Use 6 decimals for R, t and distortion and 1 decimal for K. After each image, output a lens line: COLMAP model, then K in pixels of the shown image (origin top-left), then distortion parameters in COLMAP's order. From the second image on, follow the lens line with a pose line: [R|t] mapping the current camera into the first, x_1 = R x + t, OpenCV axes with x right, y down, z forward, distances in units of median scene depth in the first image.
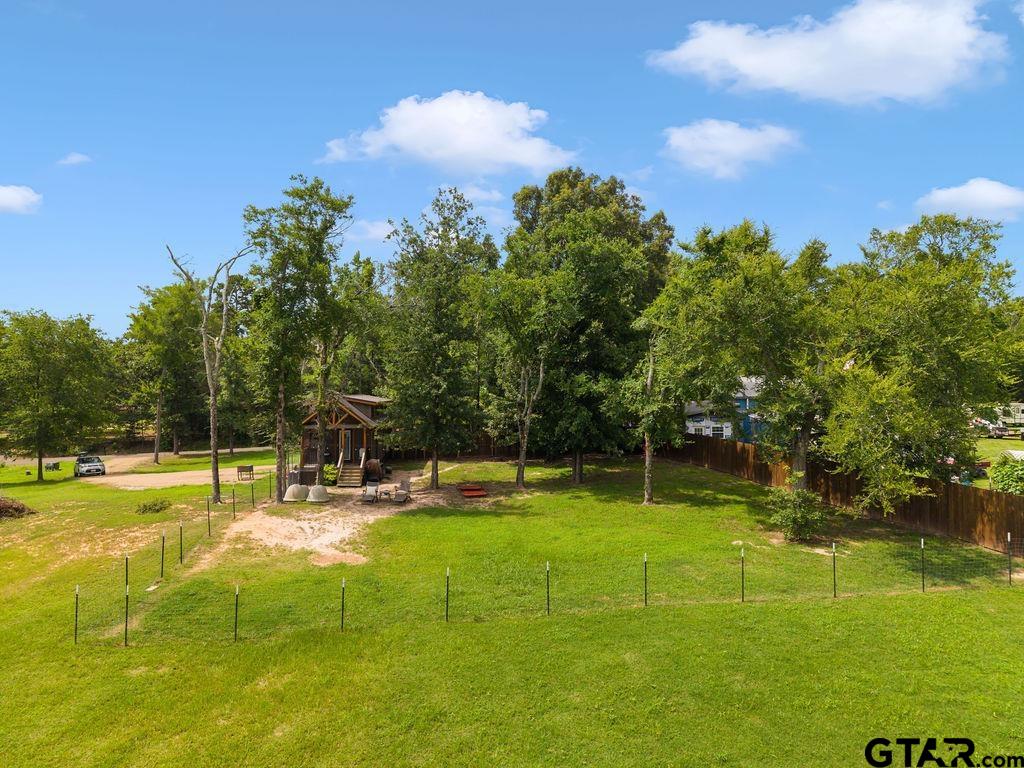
lens RADIAL K [[687.1, 0, 512.0], [0, 687.1, 384.0], [0, 0, 1]] dist [0.001141, -0.003836]
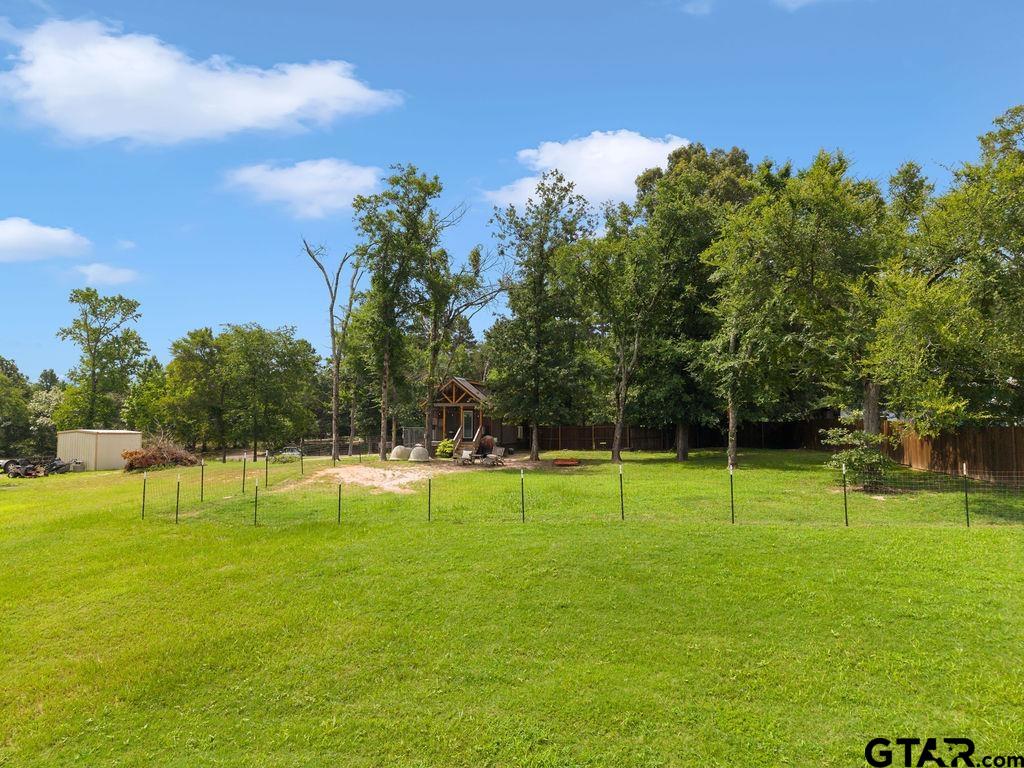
lens RADIAL K [[687.1, 0, 512.0], [0, 687.1, 384.0], [0, 0, 1]] dist [0.001141, -0.003836]
pose [[0.948354, -0.014262, -0.316894, 0.207648], [-0.002331, 0.998648, -0.051921, 0.106403], [0.317206, 0.049978, 0.947039, 0.016484]]
